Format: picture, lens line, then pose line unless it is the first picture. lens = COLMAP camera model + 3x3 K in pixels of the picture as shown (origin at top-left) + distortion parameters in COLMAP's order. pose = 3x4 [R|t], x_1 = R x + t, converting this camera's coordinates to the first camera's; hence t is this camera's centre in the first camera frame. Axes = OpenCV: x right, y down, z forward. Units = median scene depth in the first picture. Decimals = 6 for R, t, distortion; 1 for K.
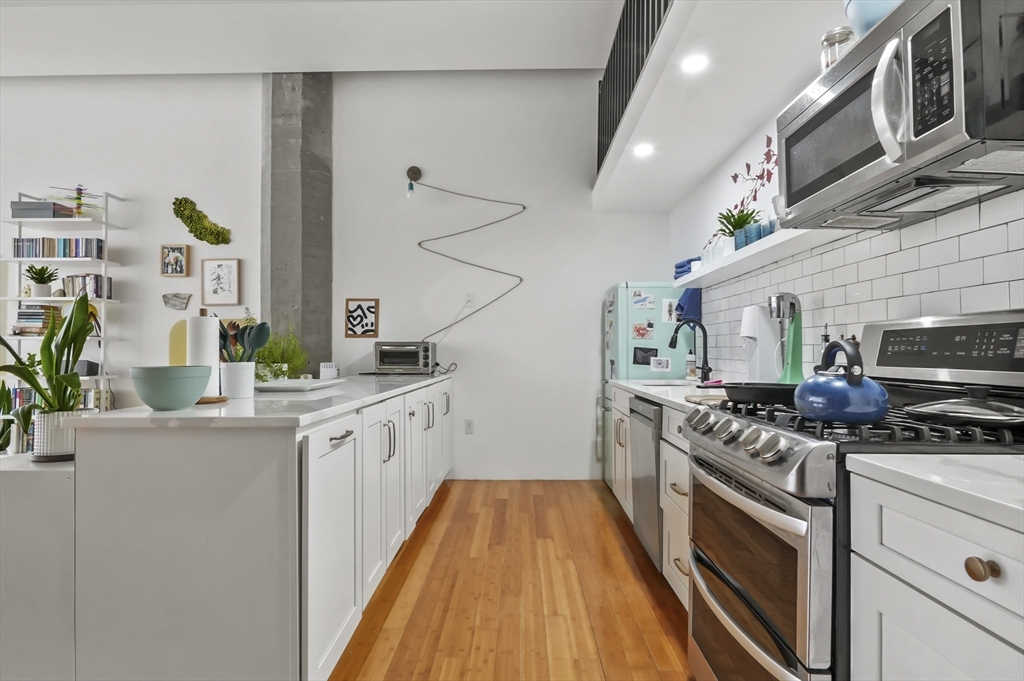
lens RADIAL K [[535.2, 0, 516.4], [0, 535.2, 345.0], [0, 0, 1]] dist [-0.004952, 0.000134]
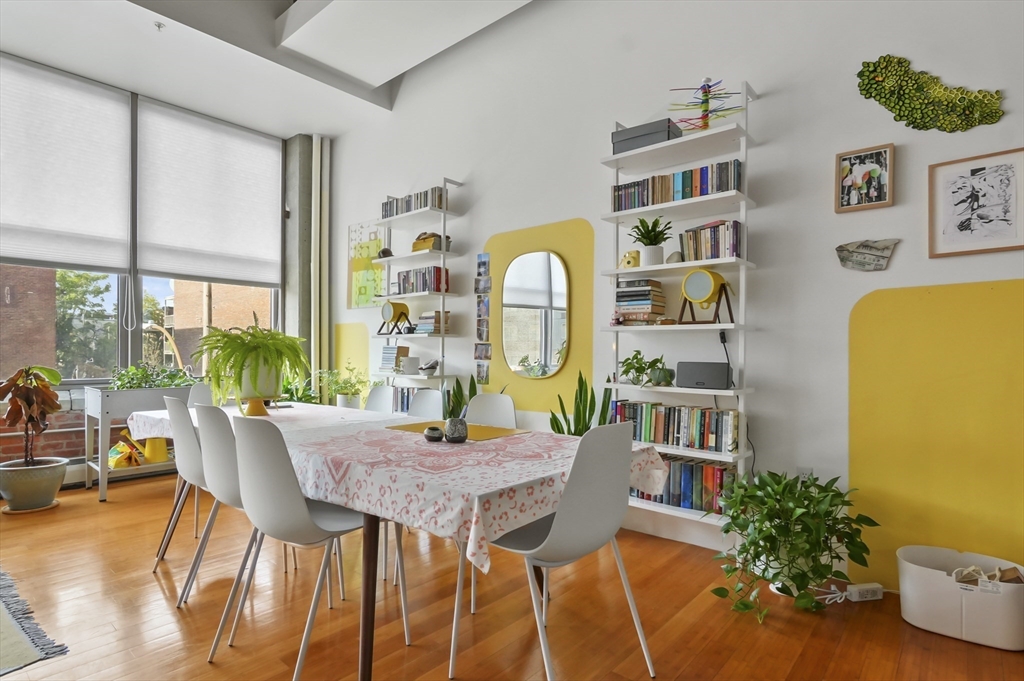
lens RADIAL K [[535.2, 0, 502.4], [0, 535.2, 362.8], [0, 0, 1]] dist [-0.004952, 0.000134]
pose [[0.753794, 0.018295, -0.656856, -0.559115], [-0.000071, 0.999615, 0.027760, 0.011154], [0.657111, -0.020879, 0.753505, 0.353891]]
